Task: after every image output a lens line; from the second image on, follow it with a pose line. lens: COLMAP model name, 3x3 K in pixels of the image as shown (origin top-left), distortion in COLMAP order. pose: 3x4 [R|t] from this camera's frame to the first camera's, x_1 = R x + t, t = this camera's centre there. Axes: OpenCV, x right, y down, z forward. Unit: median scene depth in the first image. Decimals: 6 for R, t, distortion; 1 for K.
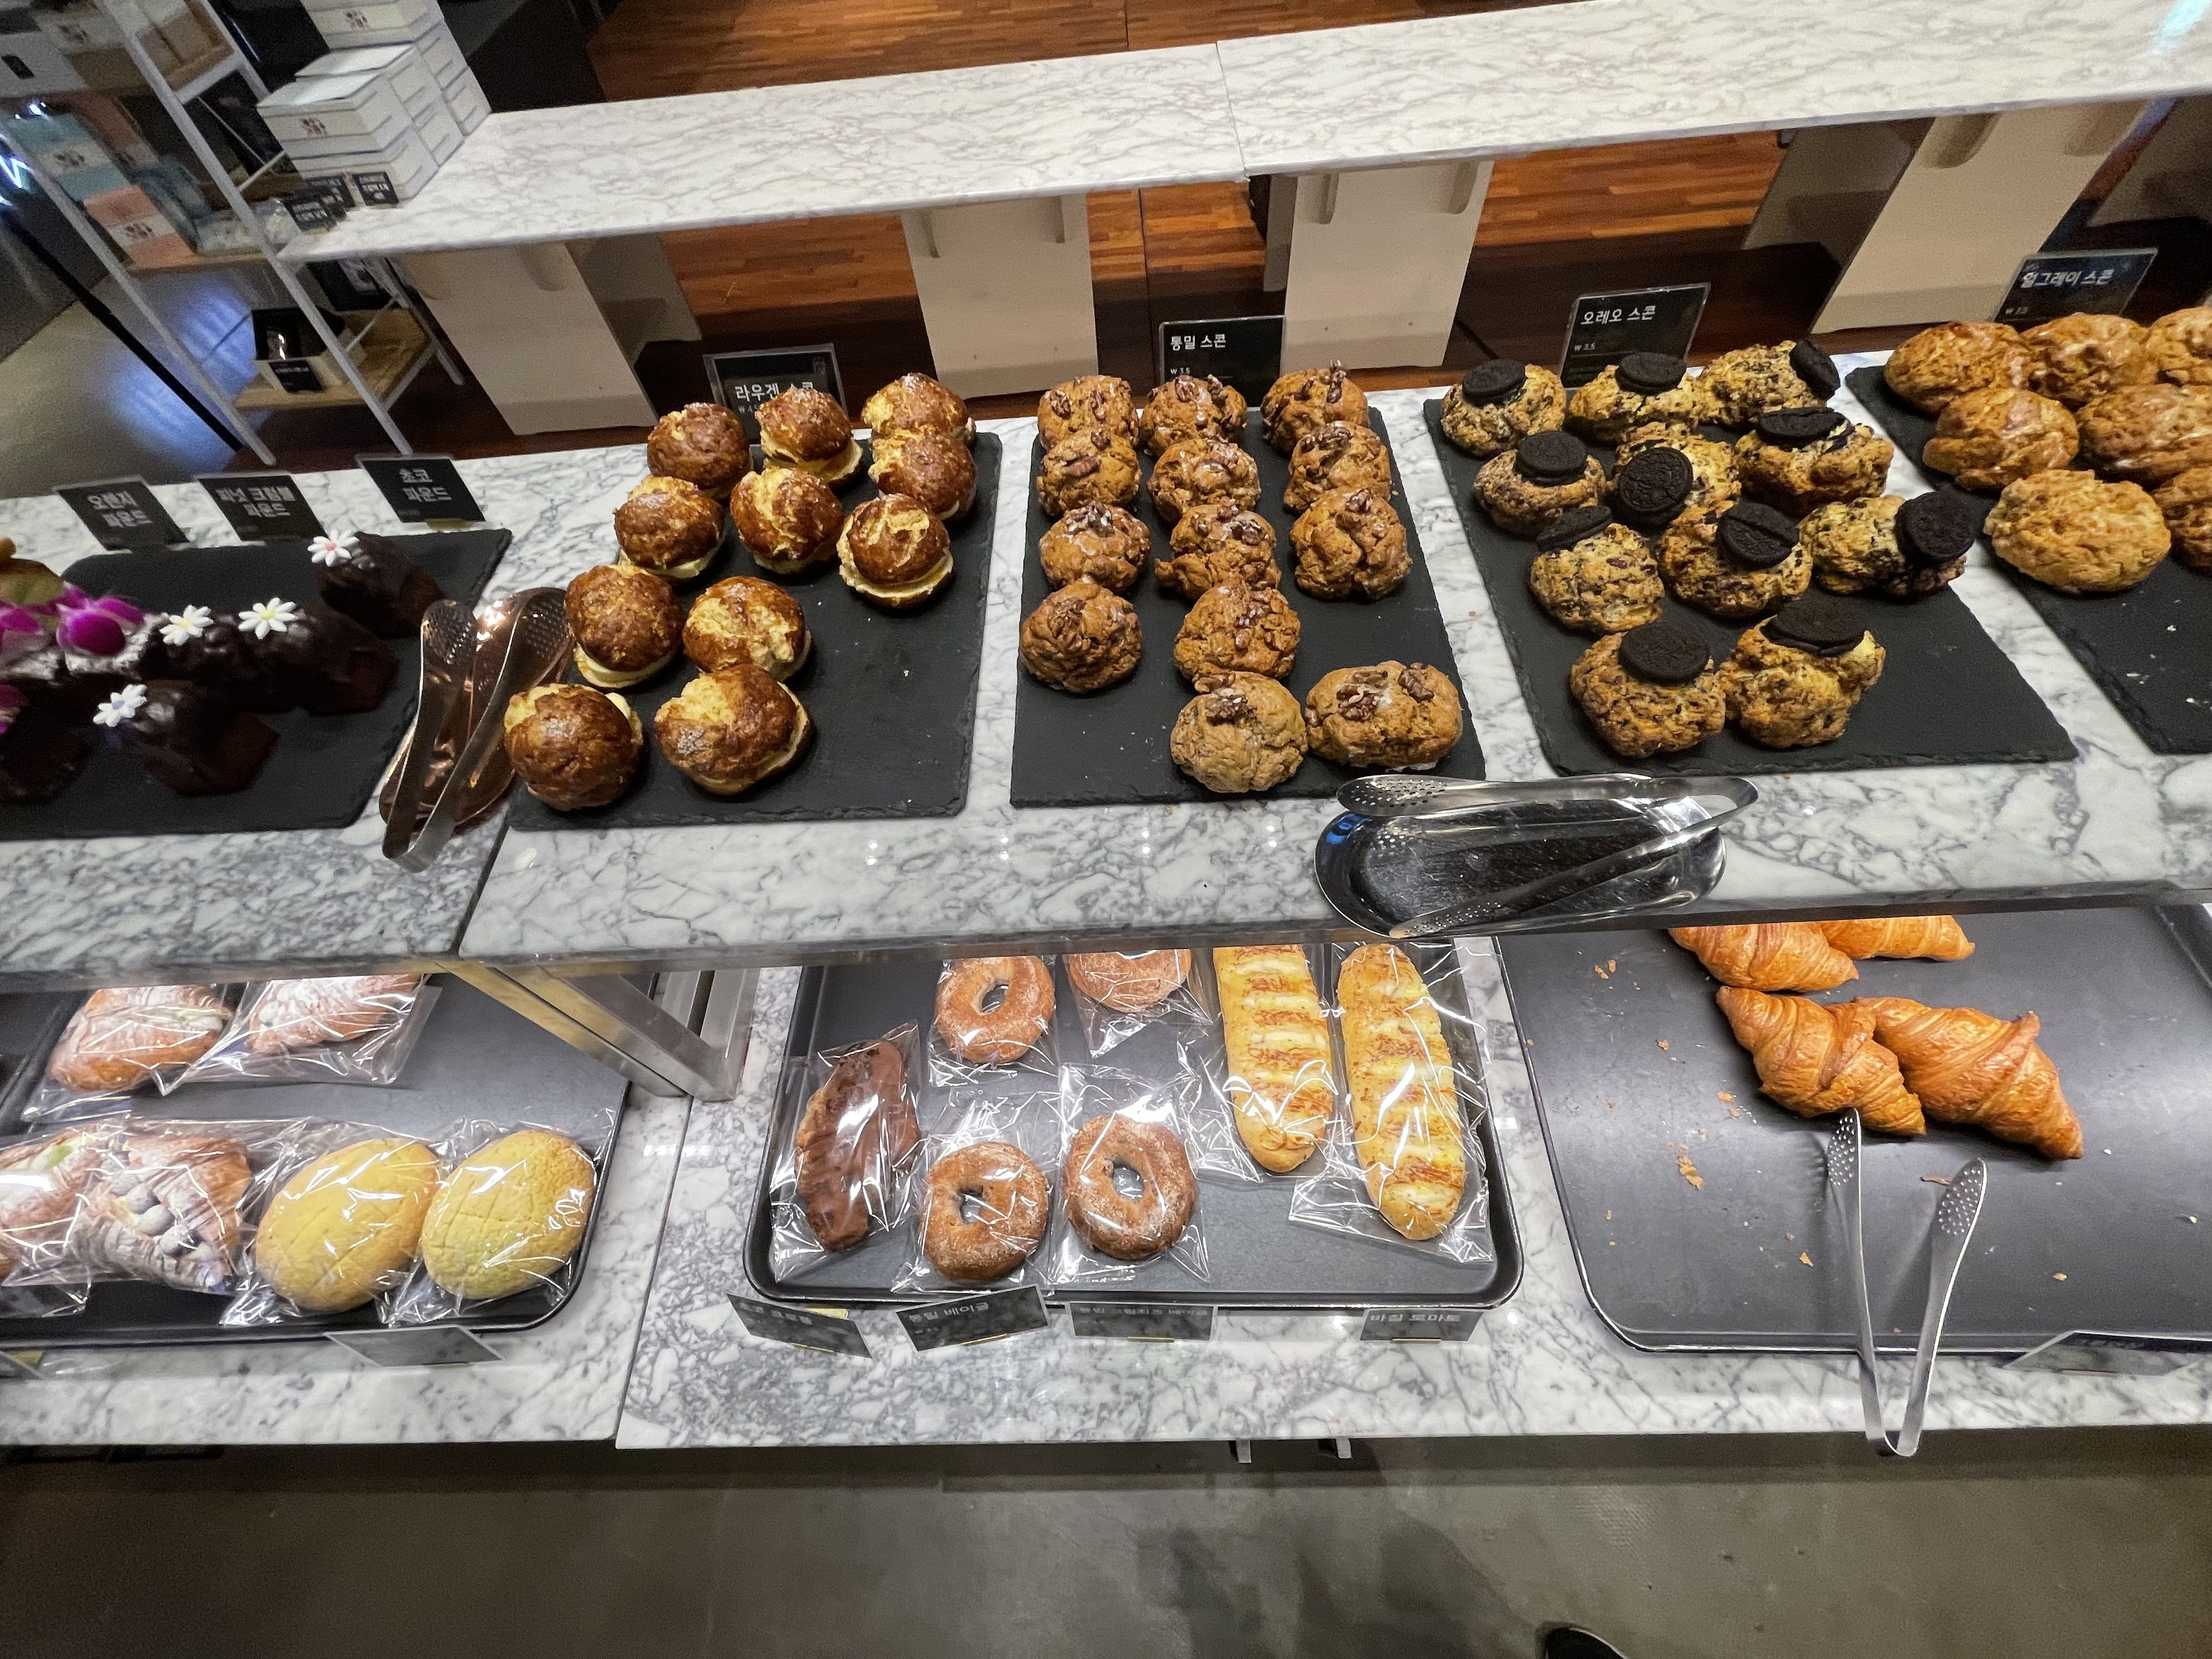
lens RADIAL K [[884.3, 0, 1100.6], [0, 884.3, 833.2], [0, 0, 1]] dist [0.006347, -0.001977]
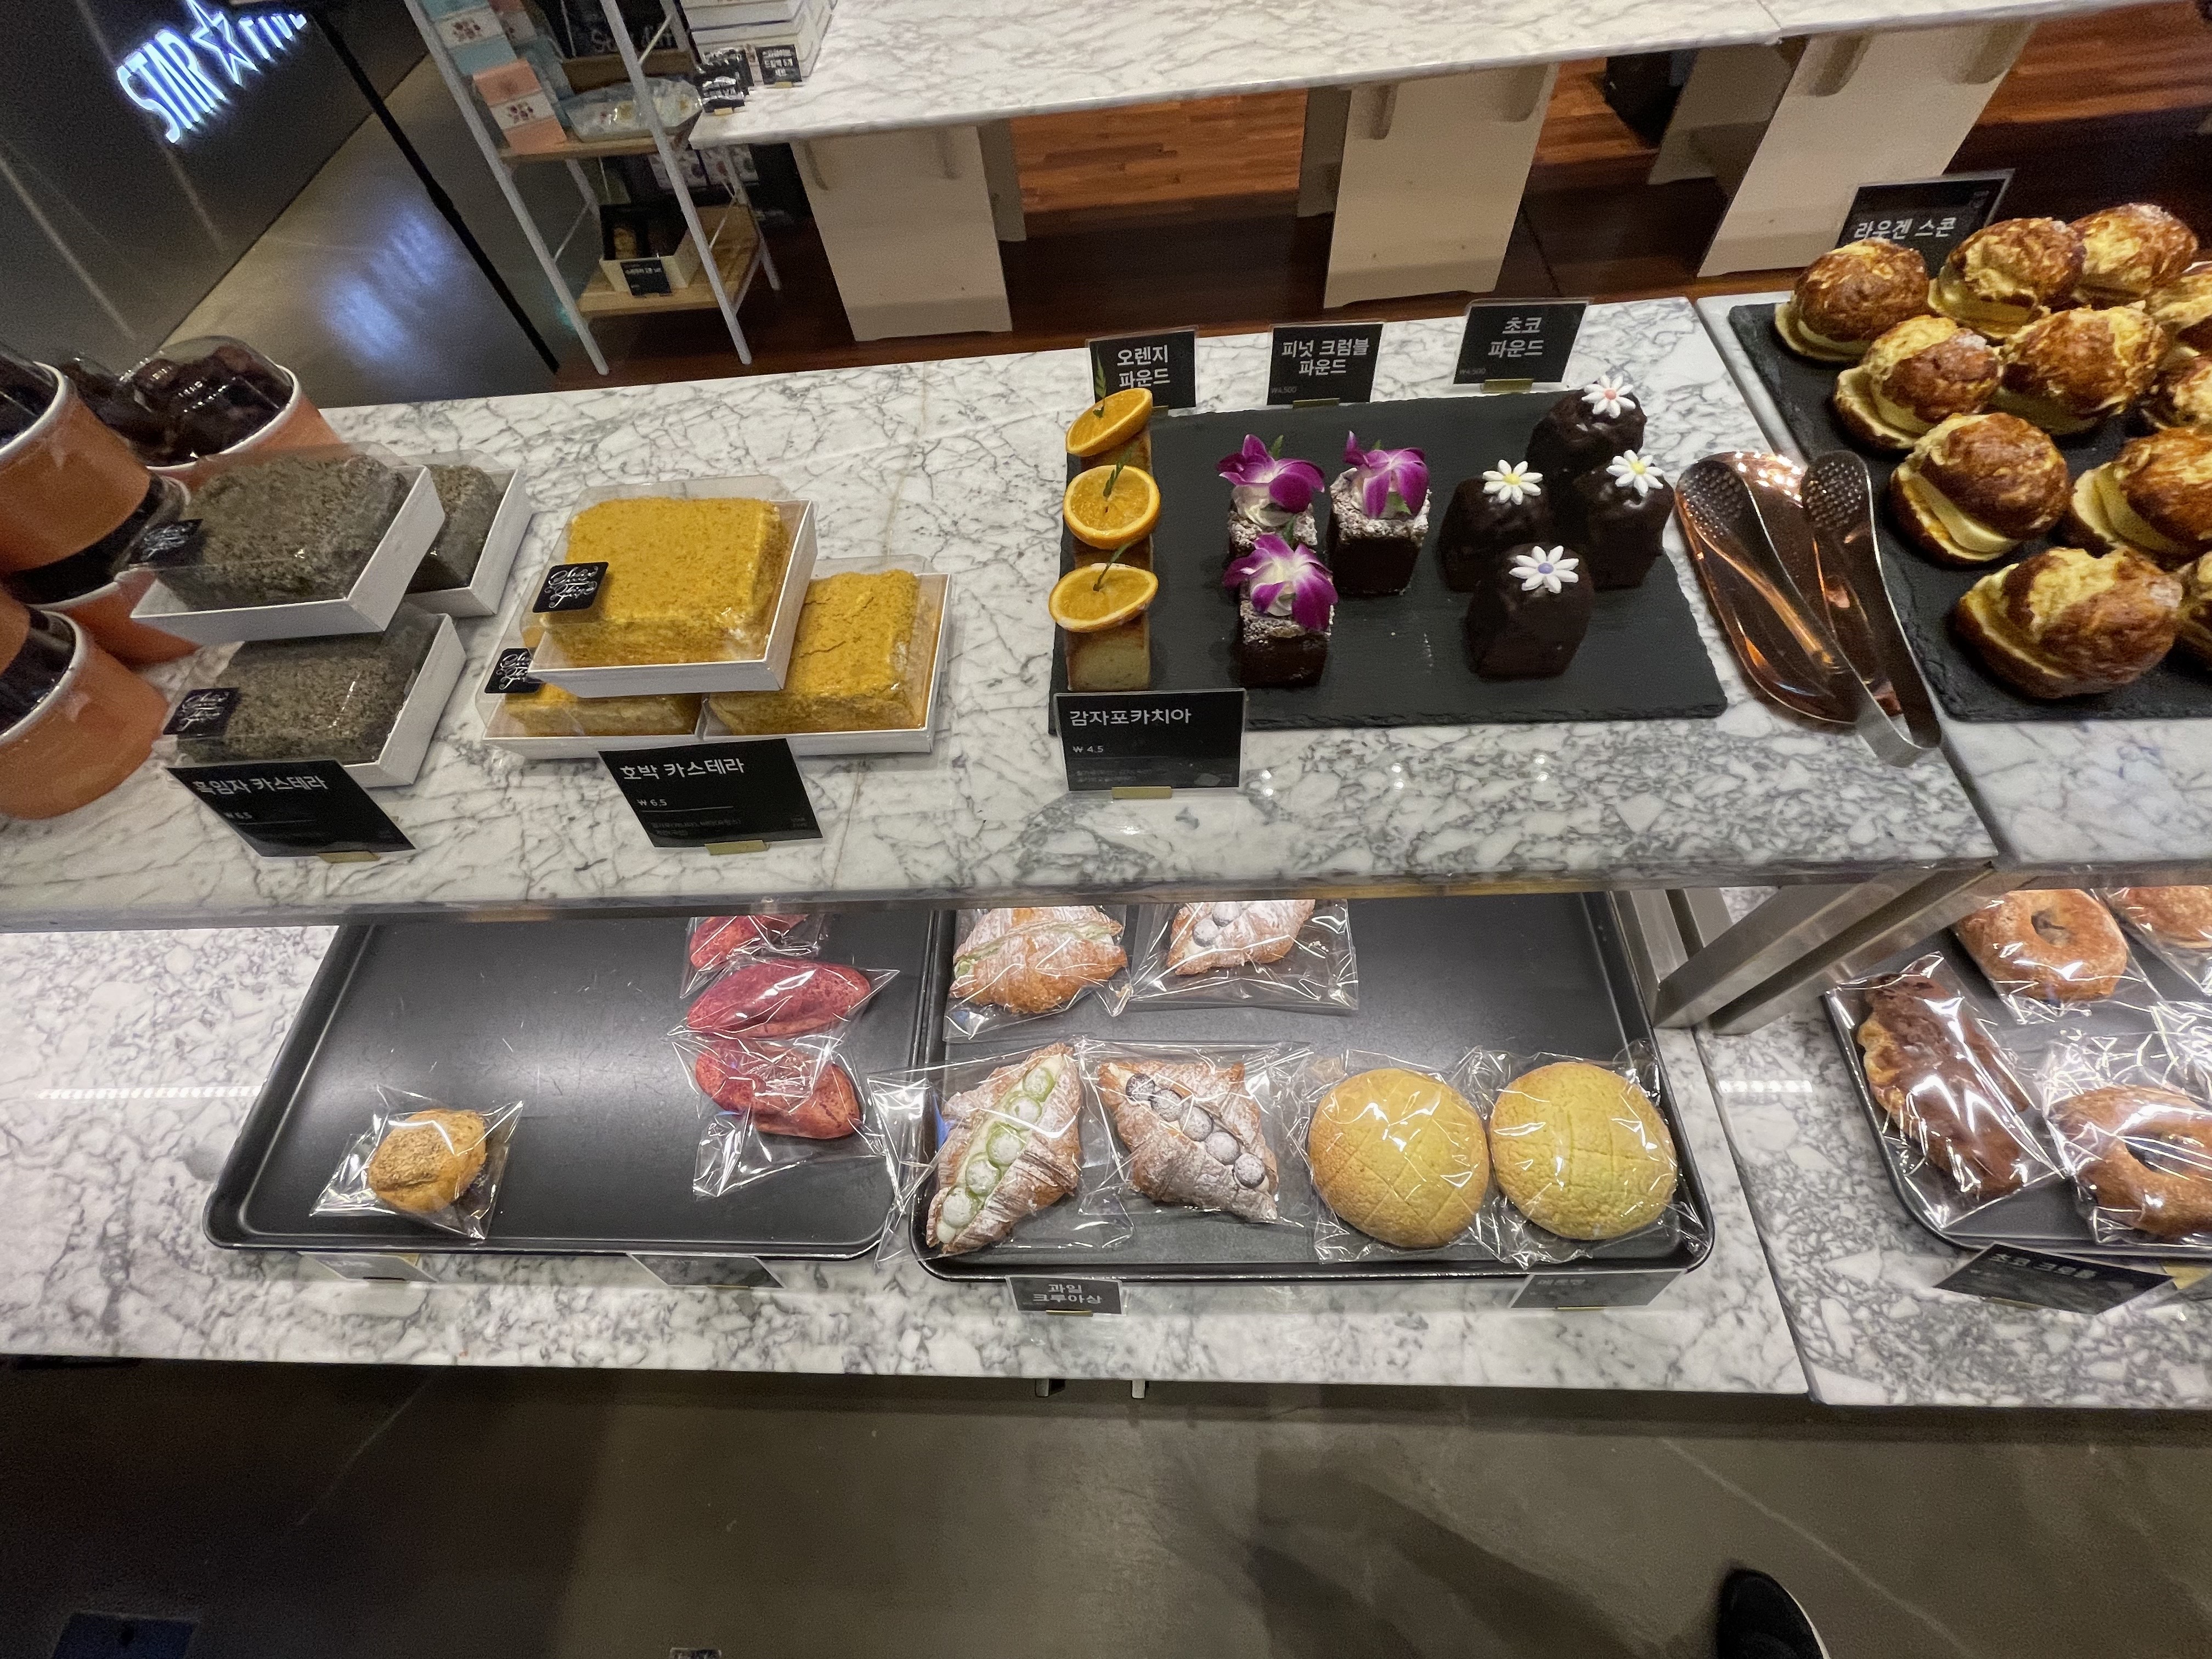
lens RADIAL K [[890.6, 0, 1090.7], [0, 890.6, 829.0], [0, 0, 1]] dist [0.004950, -0.003092]
pose [[0.999568, 0.014717, -0.025457, -1.245820], [-0.013310, 0.998419, 0.054602, 0.054859], [0.026221, -0.054240, 0.998184, 0.083811]]
